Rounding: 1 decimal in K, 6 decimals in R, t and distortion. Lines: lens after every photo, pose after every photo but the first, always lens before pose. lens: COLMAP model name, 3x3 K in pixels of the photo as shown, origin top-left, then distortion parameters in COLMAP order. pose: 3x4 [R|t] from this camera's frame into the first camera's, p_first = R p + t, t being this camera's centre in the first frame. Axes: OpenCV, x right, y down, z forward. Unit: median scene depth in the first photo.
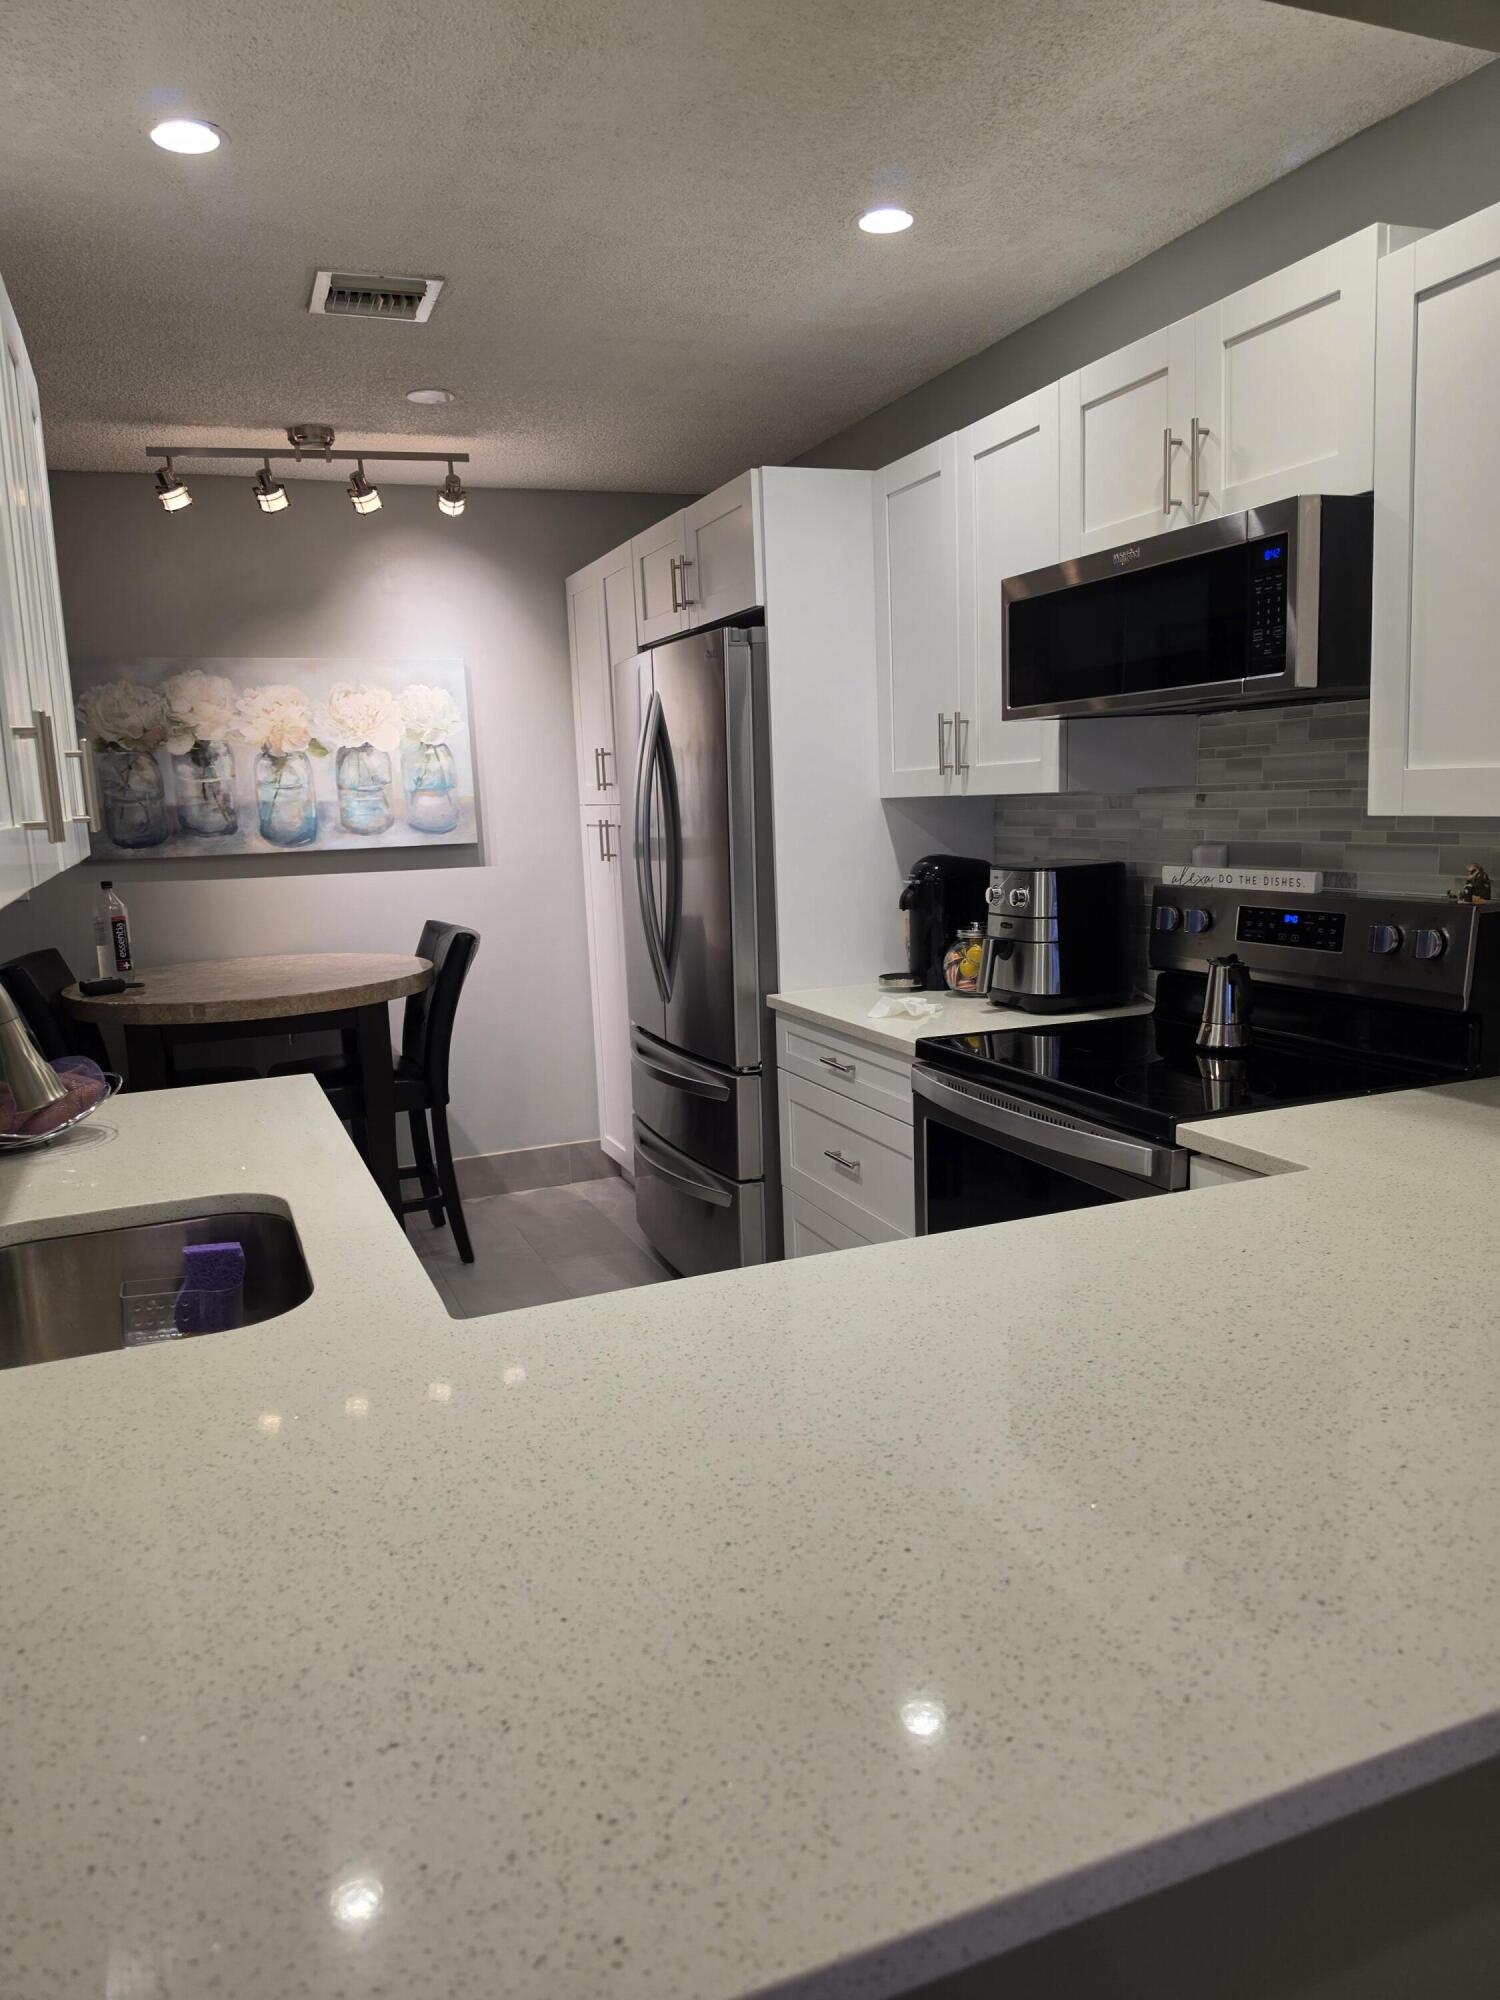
lens RADIAL K [[1363.9, 0, 750.0], [0, 1363.9, 1000.0], [0, 0, 1]] dist [0.004154, -0.000518]
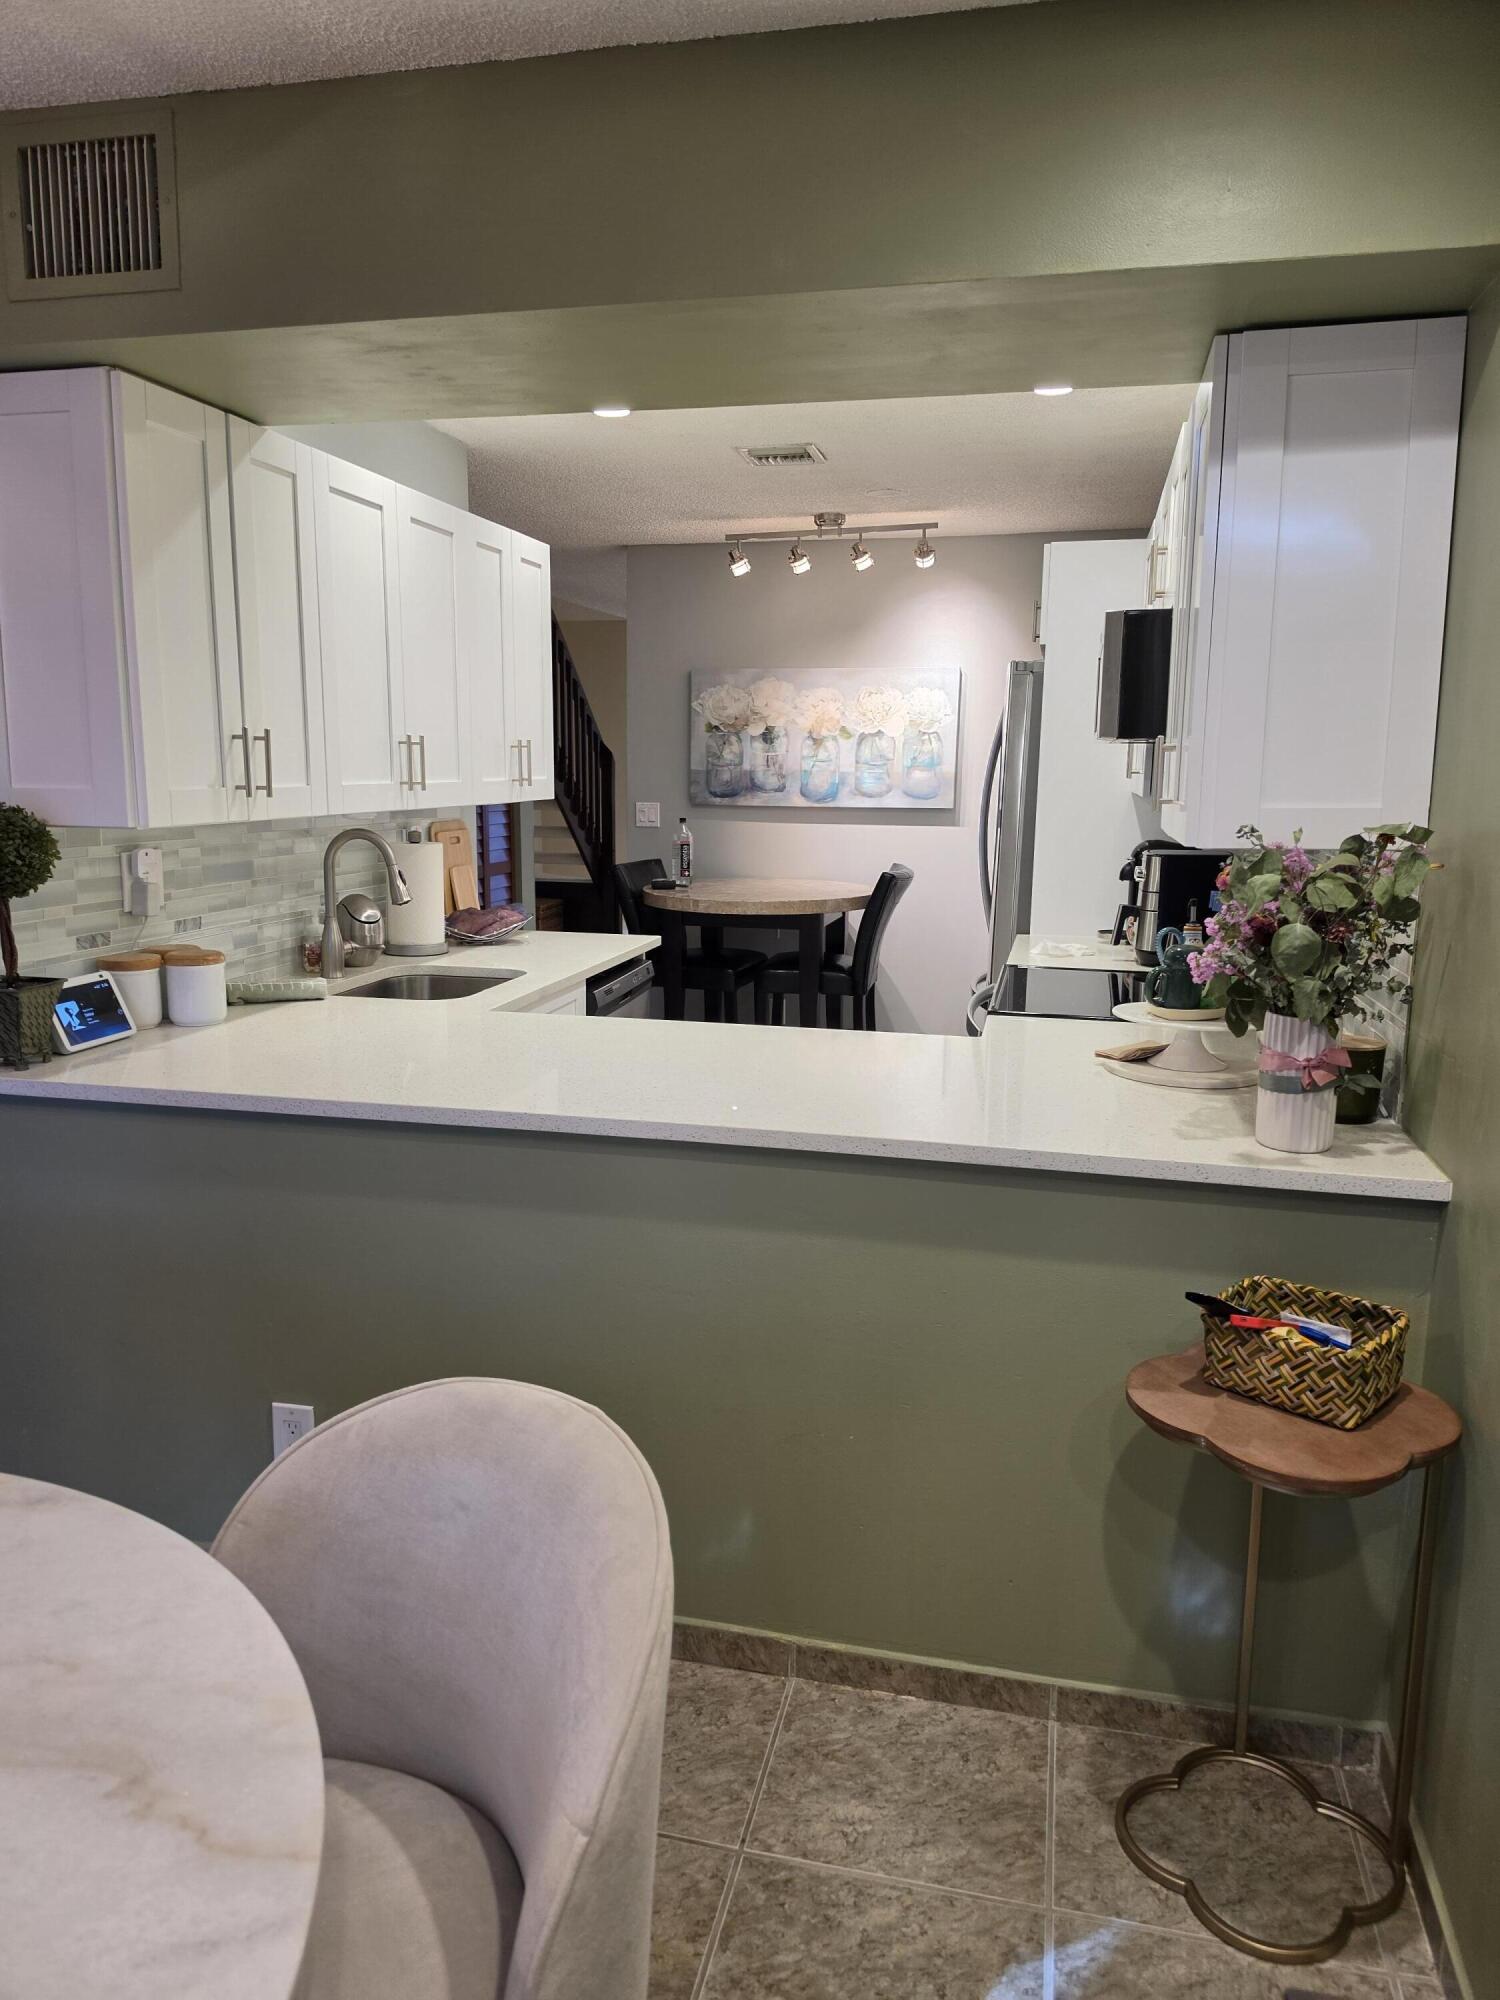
lens RADIAL K [[1363.9, 0, 750.0], [0, 1363.9, 1000.0], [0, 0, 1]] dist [0.004154, -0.000518]
pose [[0.820747, 0.139409, -0.554021, 0.422675], [-0.122629, 0.990155, 0.067487, 0.002802], [0.557975, 0.012549, 0.829763, -0.209638]]
